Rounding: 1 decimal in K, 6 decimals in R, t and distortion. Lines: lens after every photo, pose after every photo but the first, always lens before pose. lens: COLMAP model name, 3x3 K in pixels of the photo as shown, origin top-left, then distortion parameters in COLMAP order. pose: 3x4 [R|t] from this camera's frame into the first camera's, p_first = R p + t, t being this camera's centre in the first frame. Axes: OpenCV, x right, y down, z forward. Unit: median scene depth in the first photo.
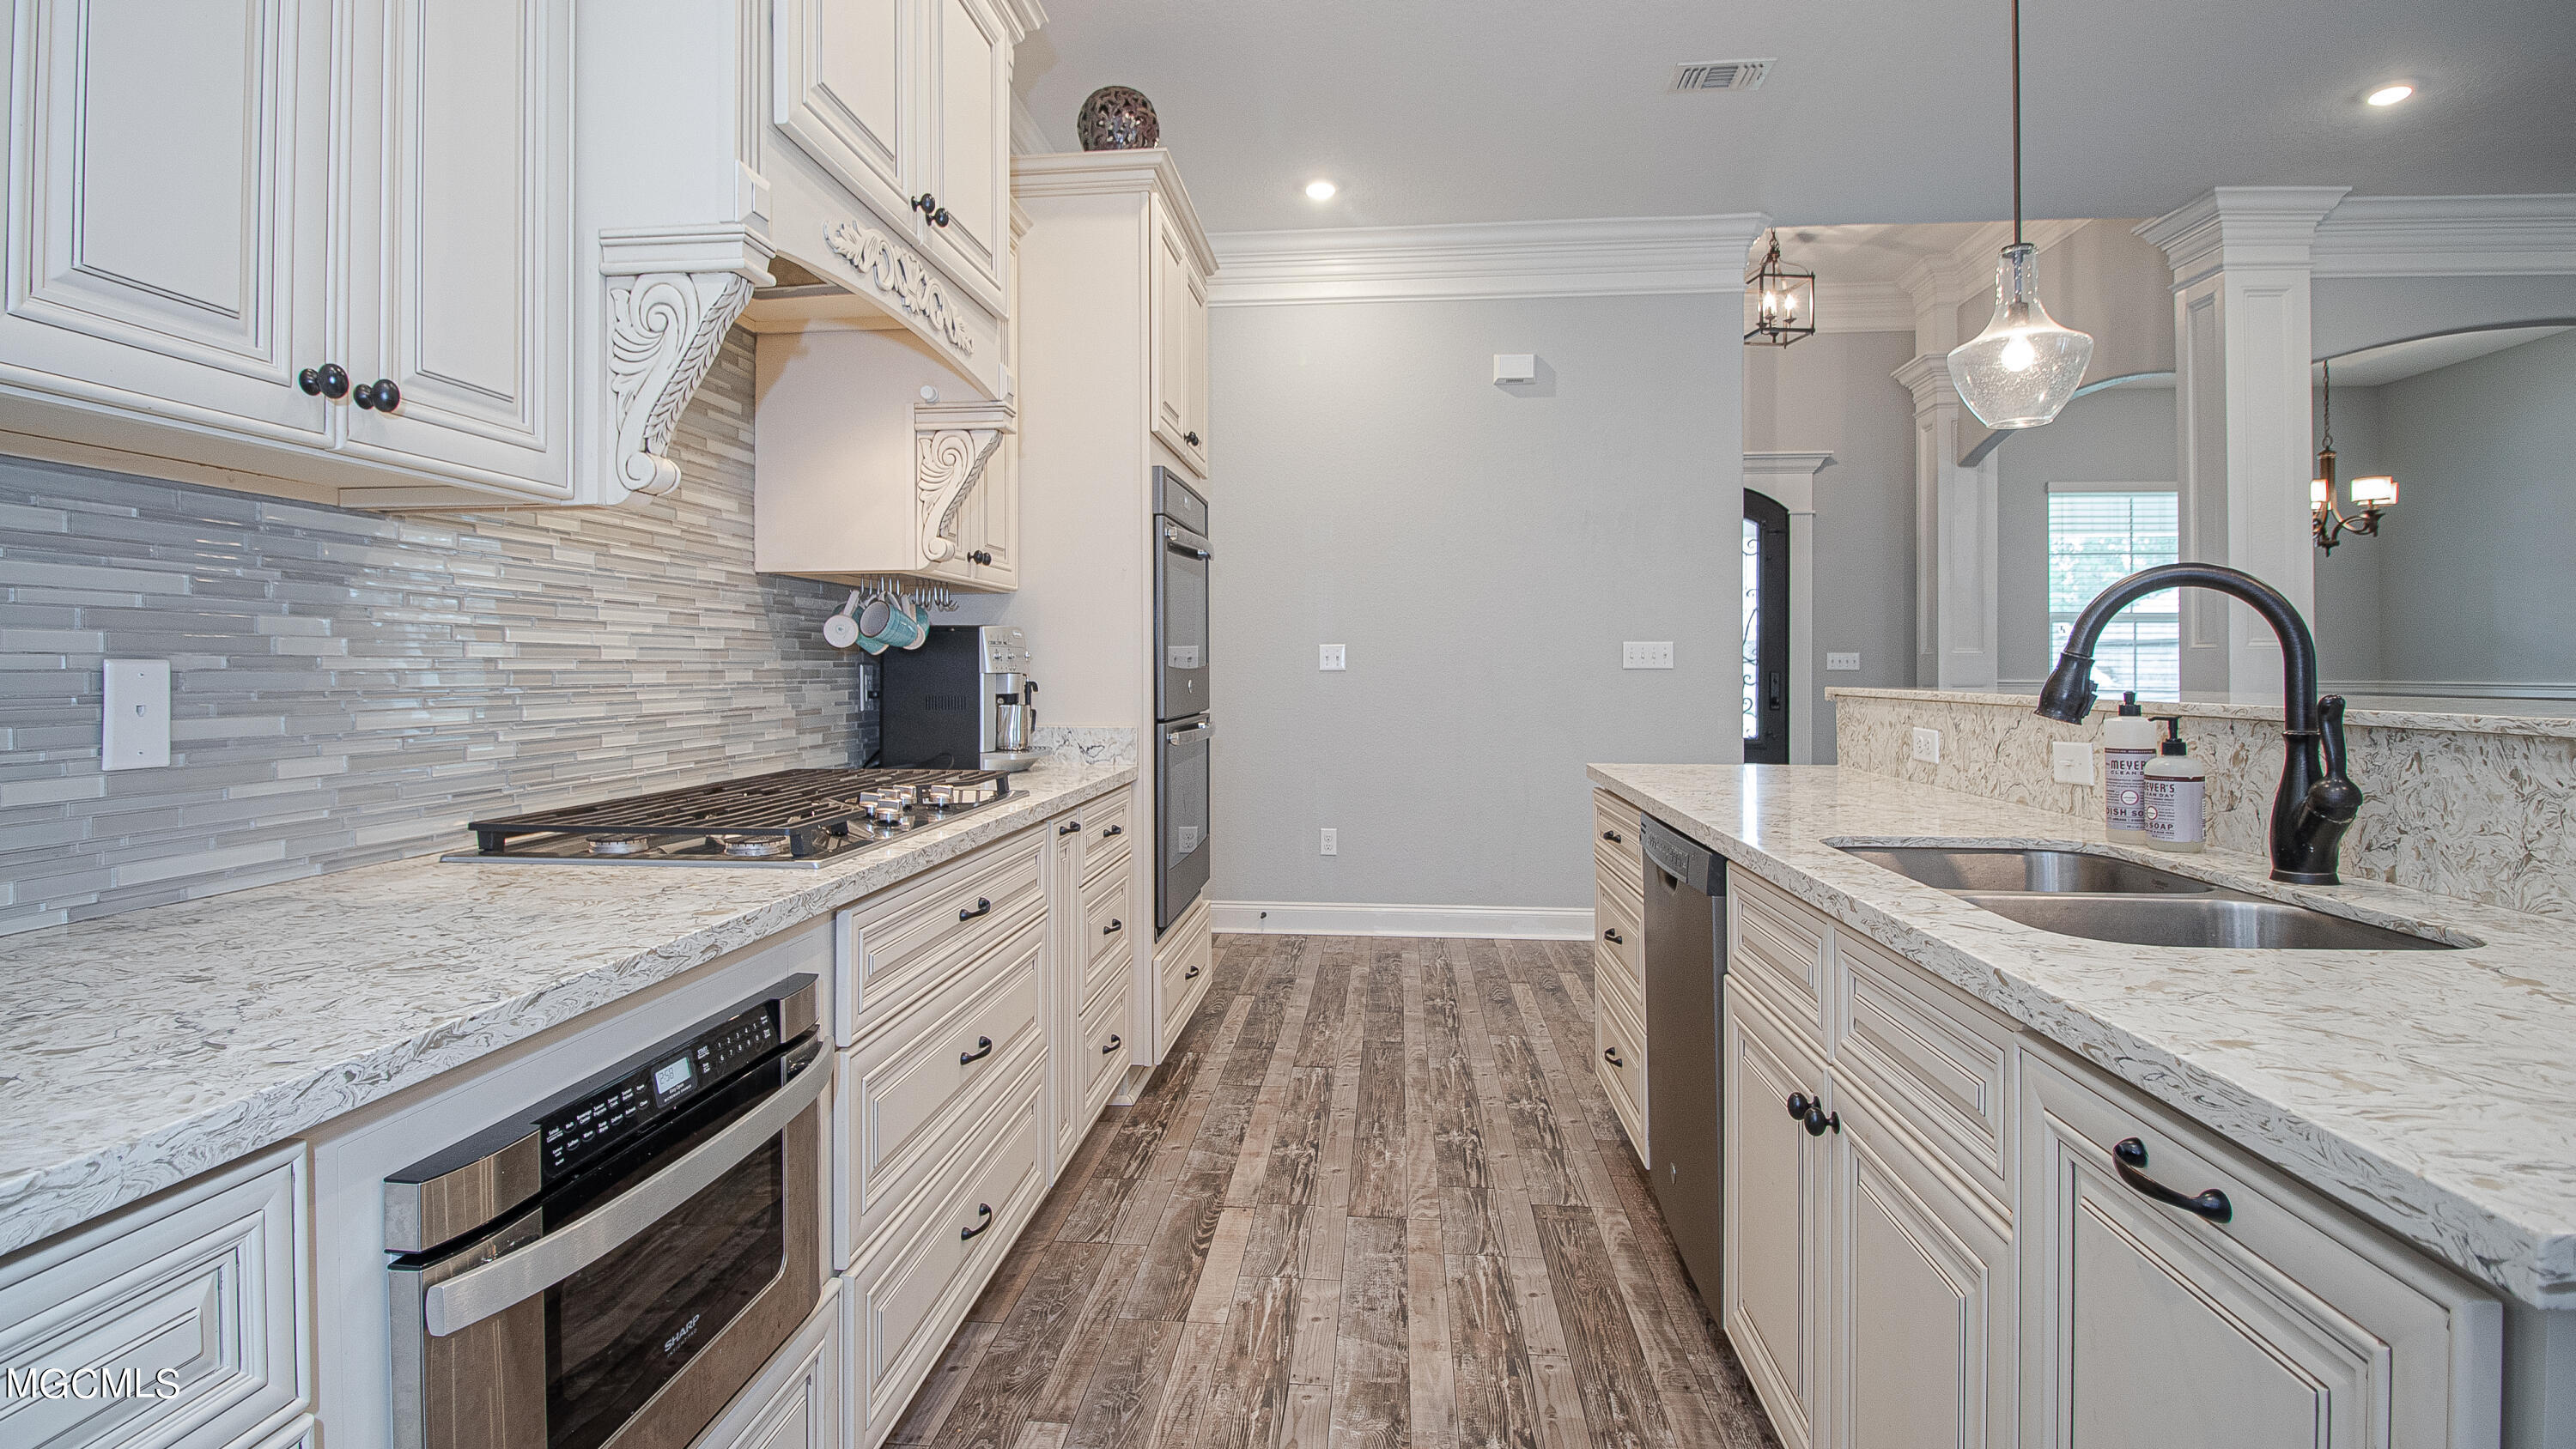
lens RADIAL K [[1187.4, 0, 1281.9], [0, 1187.4, 660.2], [0, 0, 1]] dist [-0.000190, -0.000022]
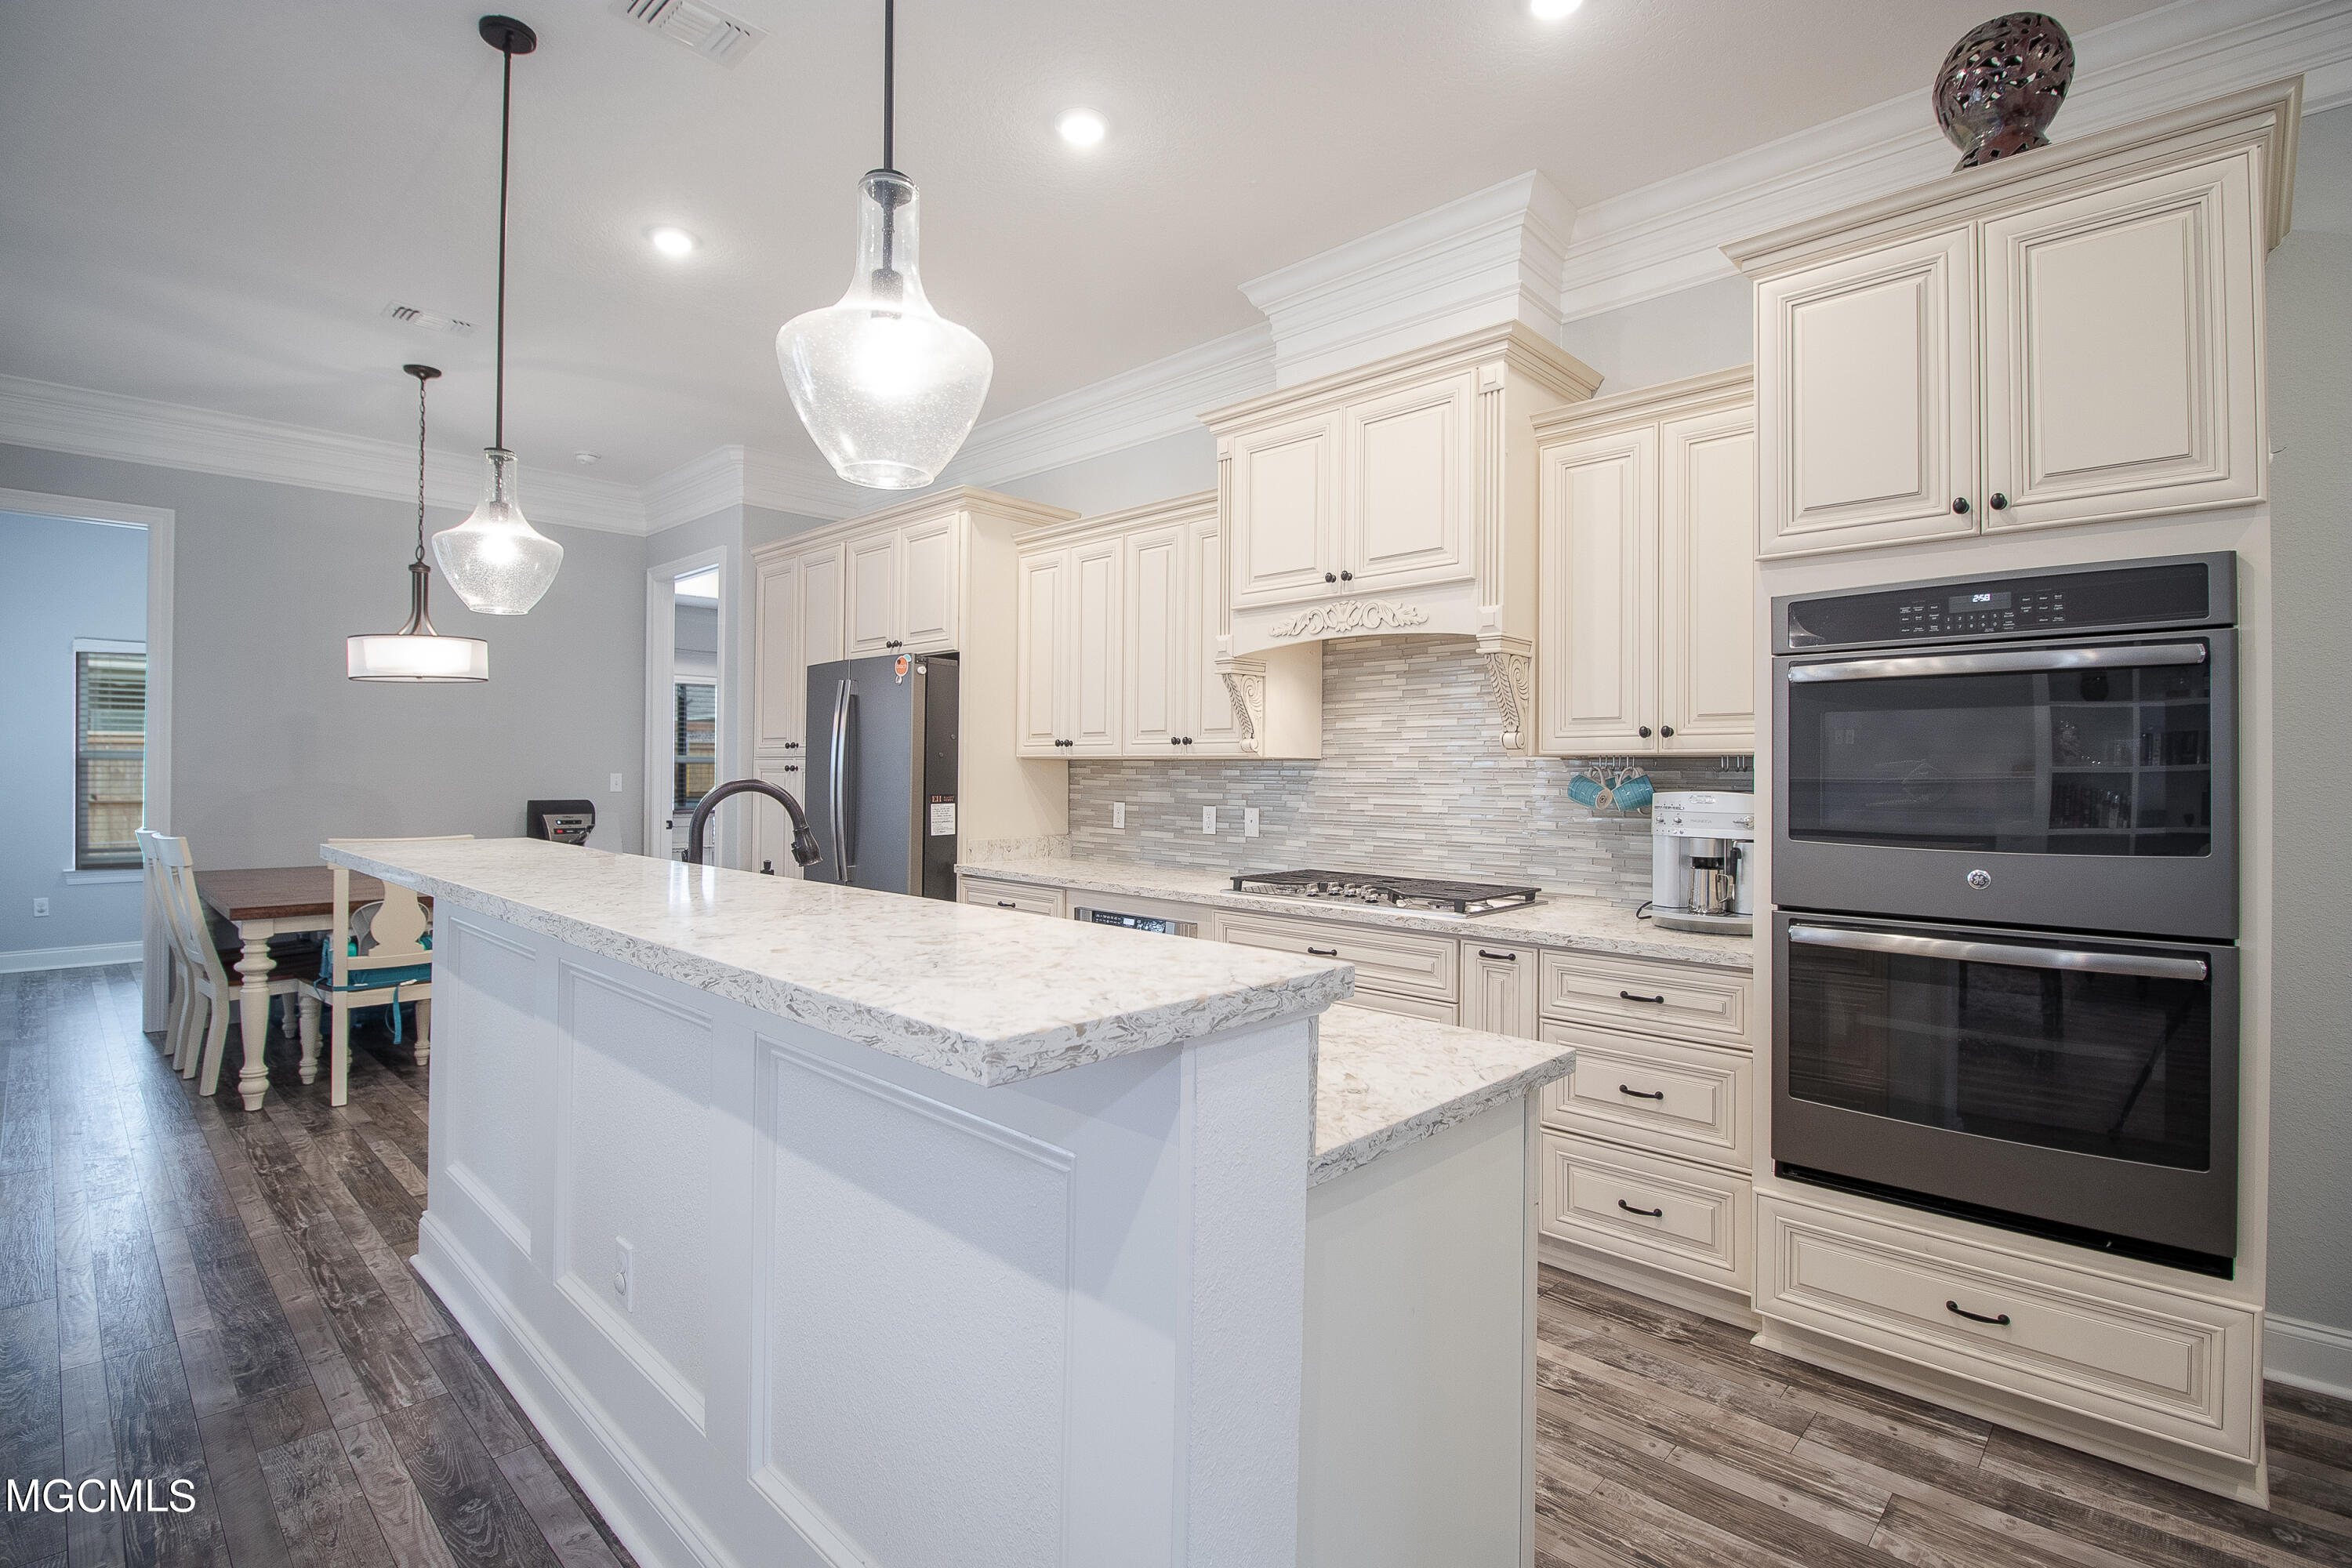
lens RADIAL K [[1104.6, 0, 1171.8], [0, 1104.6, 770.5], [0, 0, 1]] dist [-0.002294, -0.000282]
pose [[-0.611937, -0.004956, -0.790891, 1.178496], [-0.000965, 0.999984, -0.005520, -0.059635], [0.790906, -0.002615, -0.611933, 1.764881]]
